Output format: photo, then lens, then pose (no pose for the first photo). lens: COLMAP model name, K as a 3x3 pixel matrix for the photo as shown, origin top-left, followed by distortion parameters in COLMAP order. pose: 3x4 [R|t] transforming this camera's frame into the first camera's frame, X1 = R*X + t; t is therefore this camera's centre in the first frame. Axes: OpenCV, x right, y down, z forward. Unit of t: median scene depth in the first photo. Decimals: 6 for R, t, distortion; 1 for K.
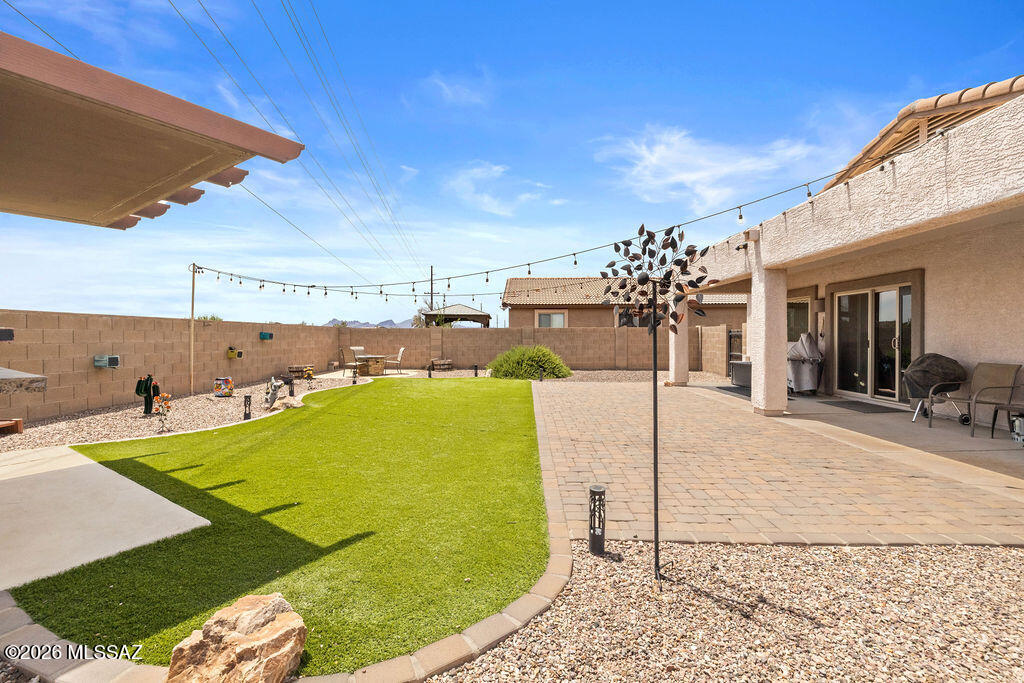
lens RADIAL K [[430.1, 0, 511.1], [0, 430.1, 340.8], [0, 0, 1]] dist [0.000811, 0.000086]
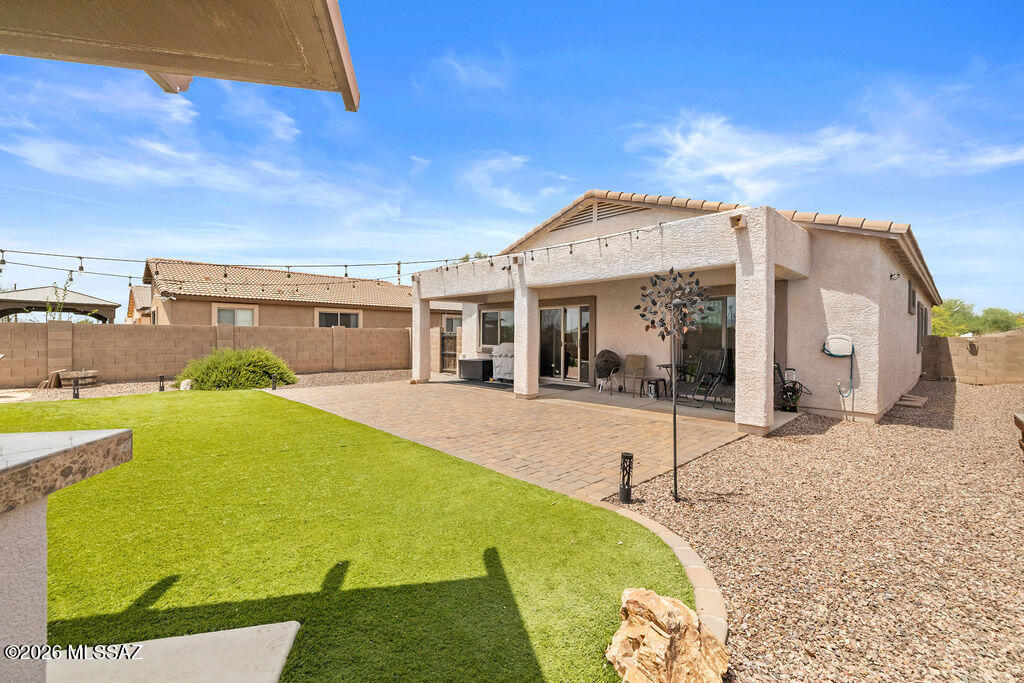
lens RADIAL K [[430.1, 0, 511.1], [0, 430.1, 340.8], [0, 0, 1]] dist [0.000811, 0.000086]
pose [[0.698038, -0.001285, 0.716060, -0.357729], [0.001073, 0.999999, 0.000749, -0.005144], [-0.716060, 0.000246, 0.698039, 0.111700]]
